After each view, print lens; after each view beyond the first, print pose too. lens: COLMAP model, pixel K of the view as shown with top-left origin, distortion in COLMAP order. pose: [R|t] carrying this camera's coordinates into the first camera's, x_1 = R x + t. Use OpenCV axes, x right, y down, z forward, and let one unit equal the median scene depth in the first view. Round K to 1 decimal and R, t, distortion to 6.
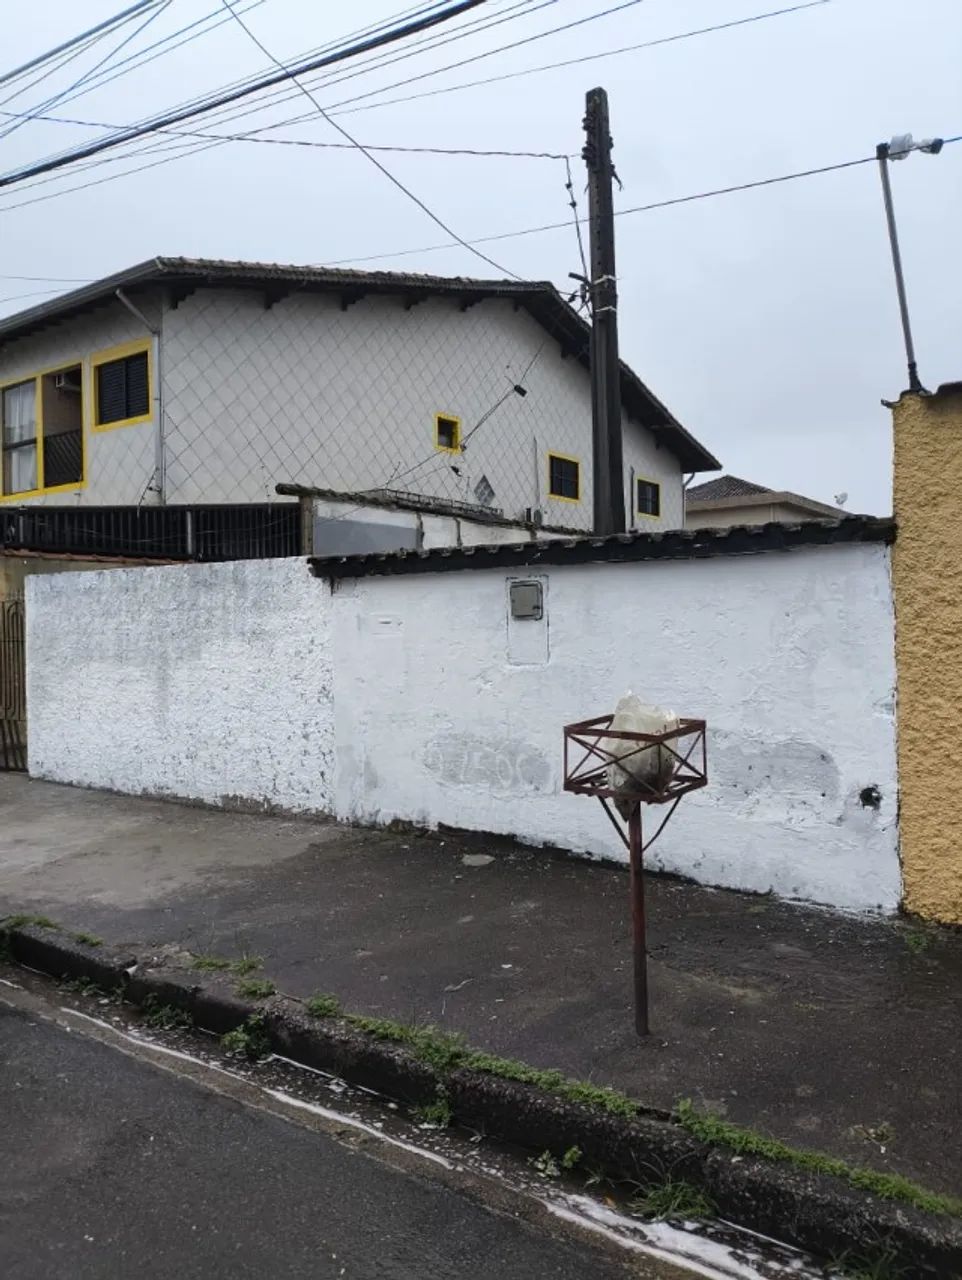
lens RADIAL K [[927.5, 0, 481.0], [0, 927.5, 640.0], [0, 0, 1]] dist [-0.013370, -0.043198]
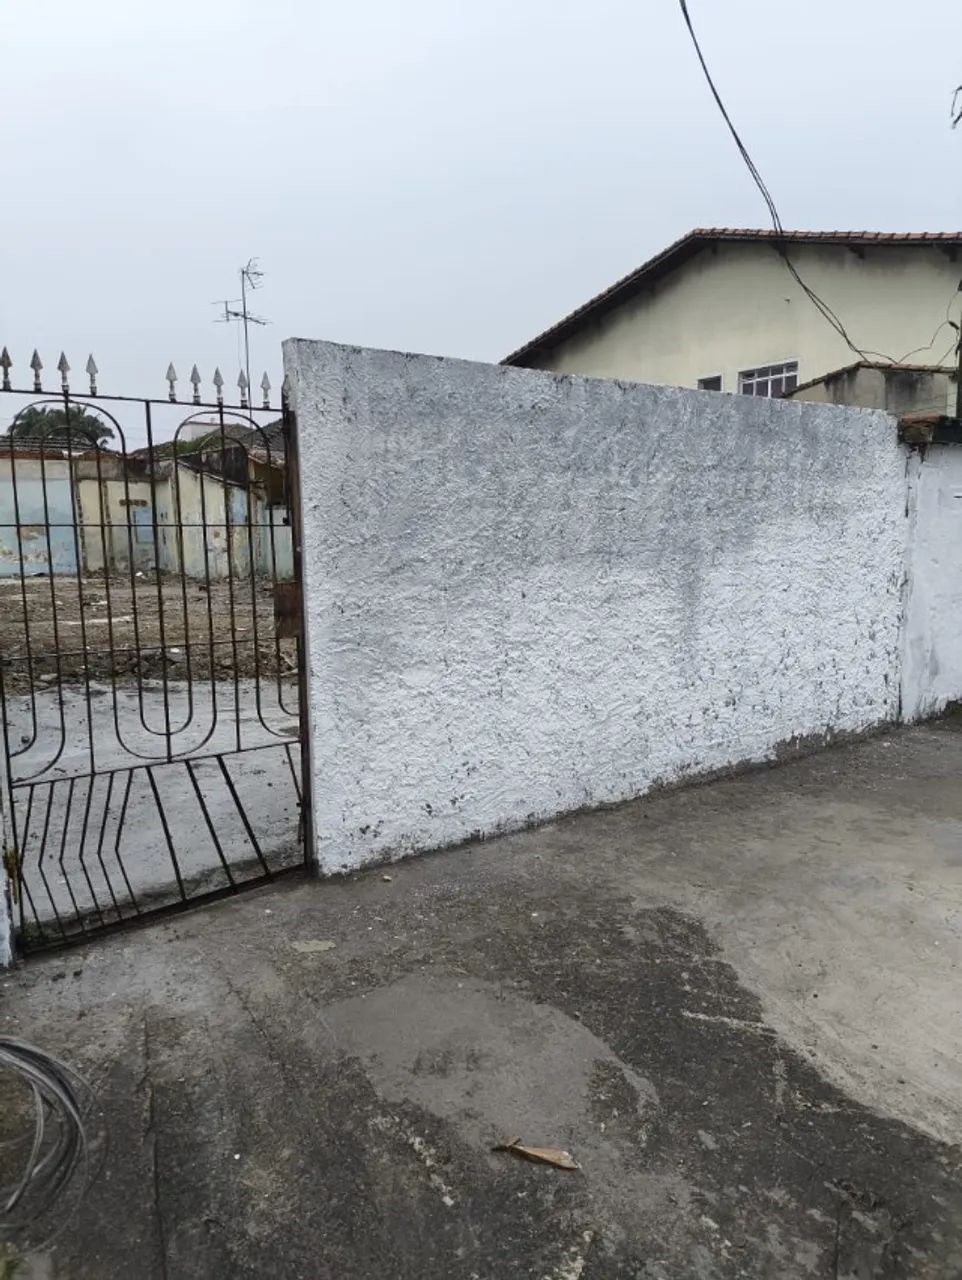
lens RADIAL K [[957.7, 0, 481.0], [0, 957.7, 640.0], [0, 0, 1]] dist [0.071834, 0.002322]
pose [[0.307069, -0.111321, 0.945154, -0.984065], [0.014040, 0.993557, 0.112460, 0.005765], [-0.951584, -0.021263, 0.306653, 0.952860]]
